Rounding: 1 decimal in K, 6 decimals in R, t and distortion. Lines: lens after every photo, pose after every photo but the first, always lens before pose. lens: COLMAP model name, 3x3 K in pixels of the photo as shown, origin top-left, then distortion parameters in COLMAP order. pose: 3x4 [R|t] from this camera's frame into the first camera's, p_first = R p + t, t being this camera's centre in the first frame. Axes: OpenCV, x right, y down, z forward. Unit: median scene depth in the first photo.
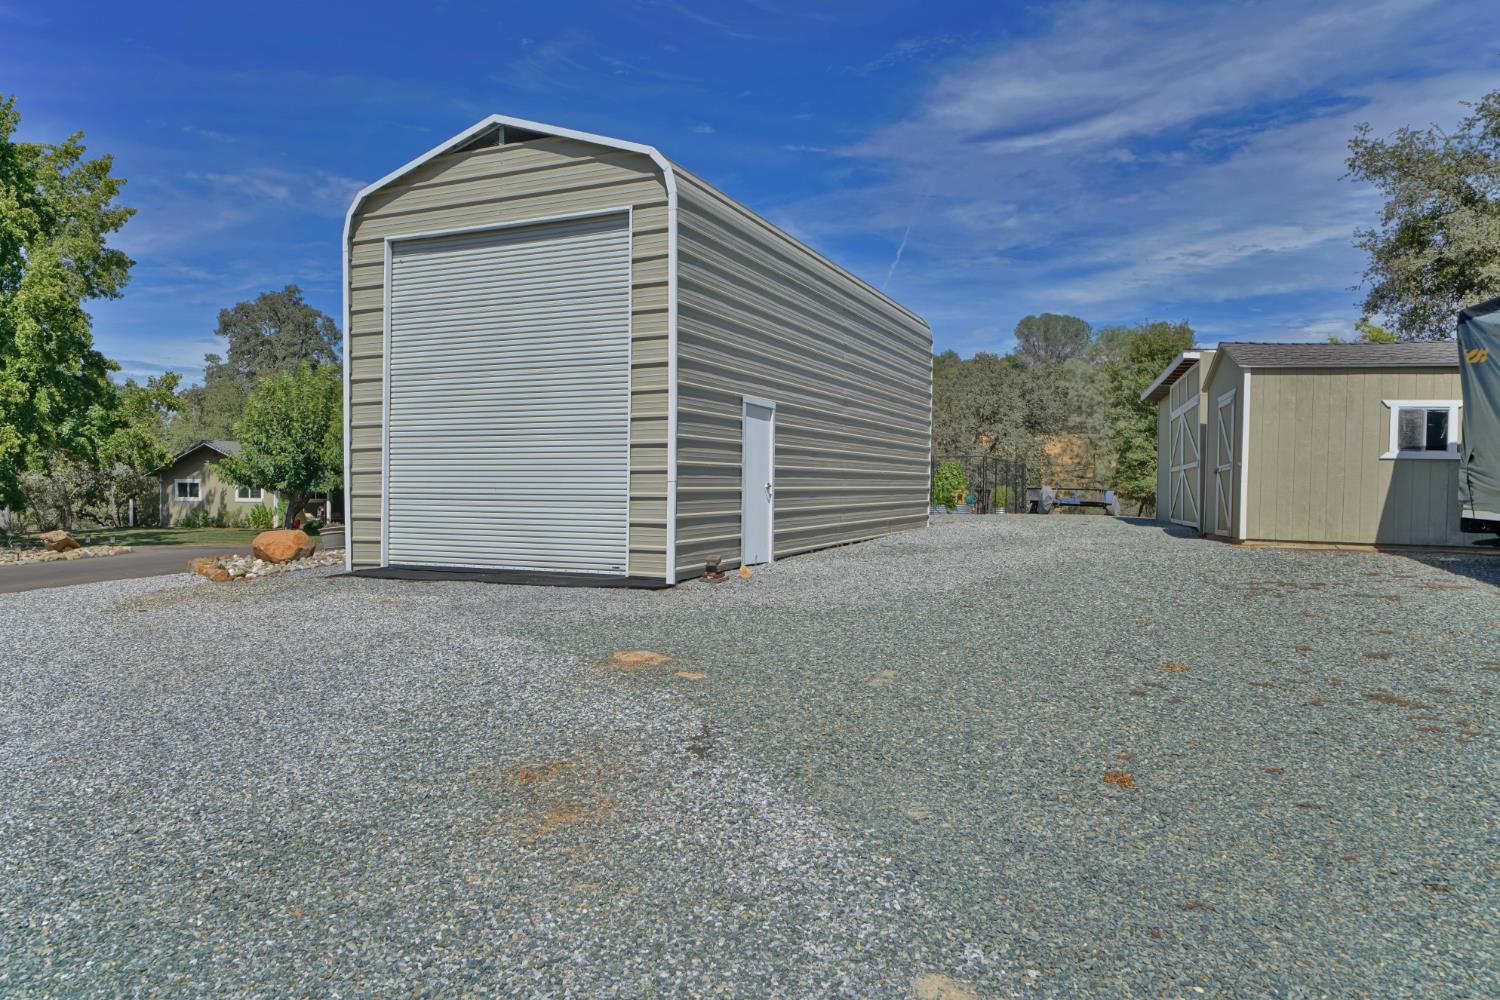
lens RADIAL K [[984.9, 0, 752.2], [0, 984.9, 499.9], [0, 0, 1]] dist [0.004345, -0.000711]
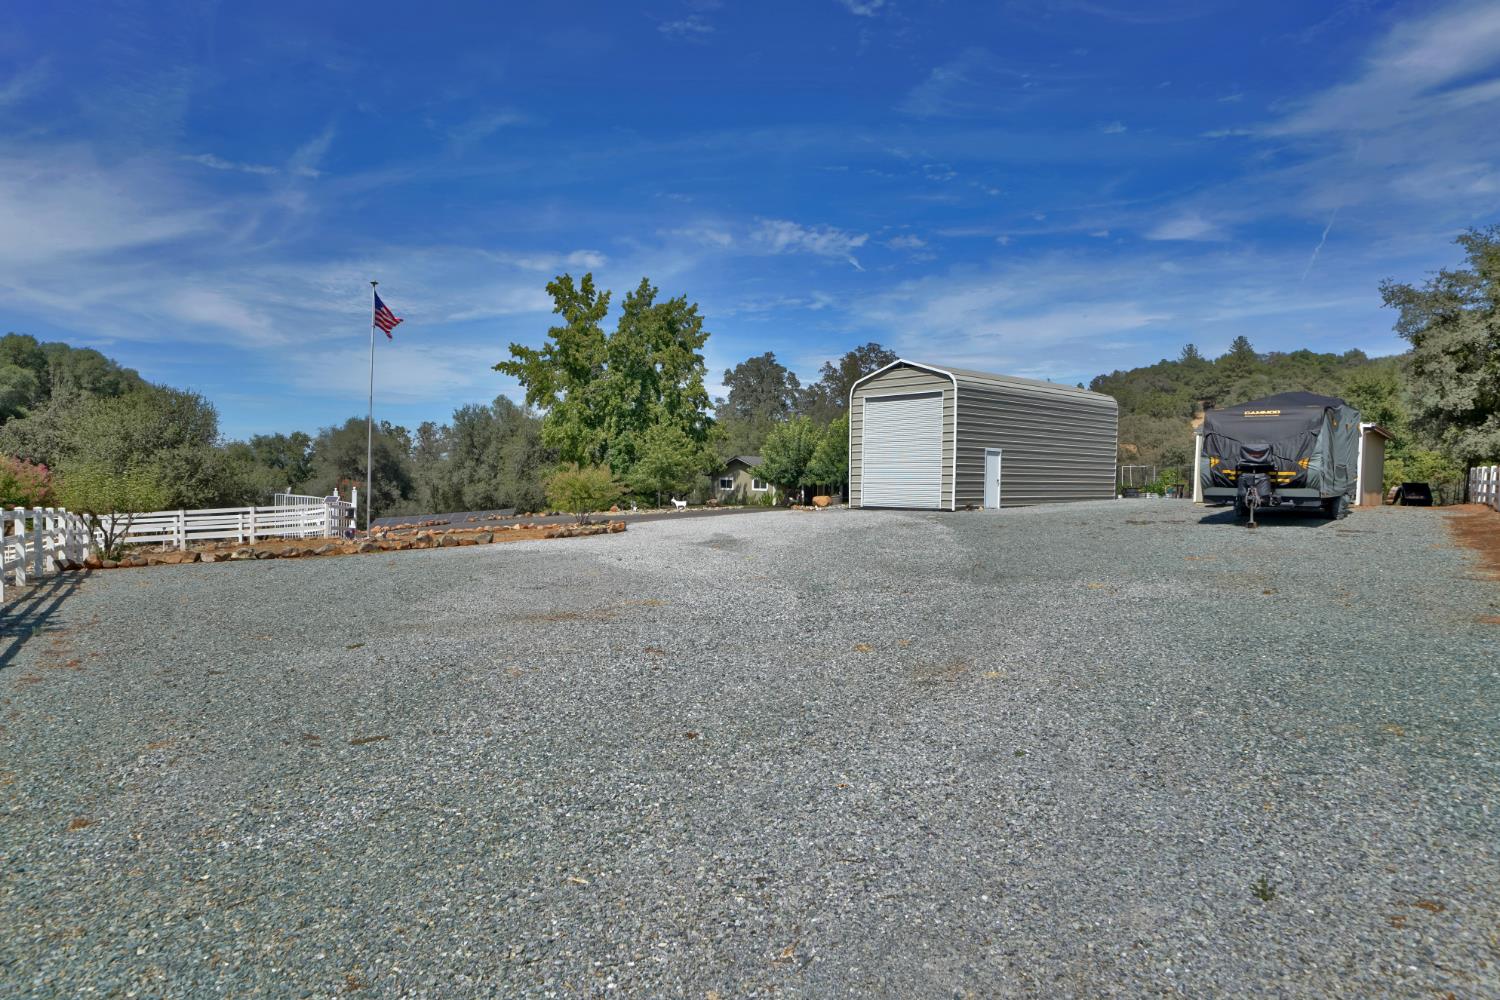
lens RADIAL K [[908.6, 0, 750.5], [0, 908.6, 501.3], [0, 0, 1]] dist [-0.002840, 0.000006]
pose [[0.916188, 0.011859, -0.400574, 0.132649], [-0.010075, 0.999928, 0.006560, 0.011464], [0.400623, -0.001975, 0.916241, -0.525373]]
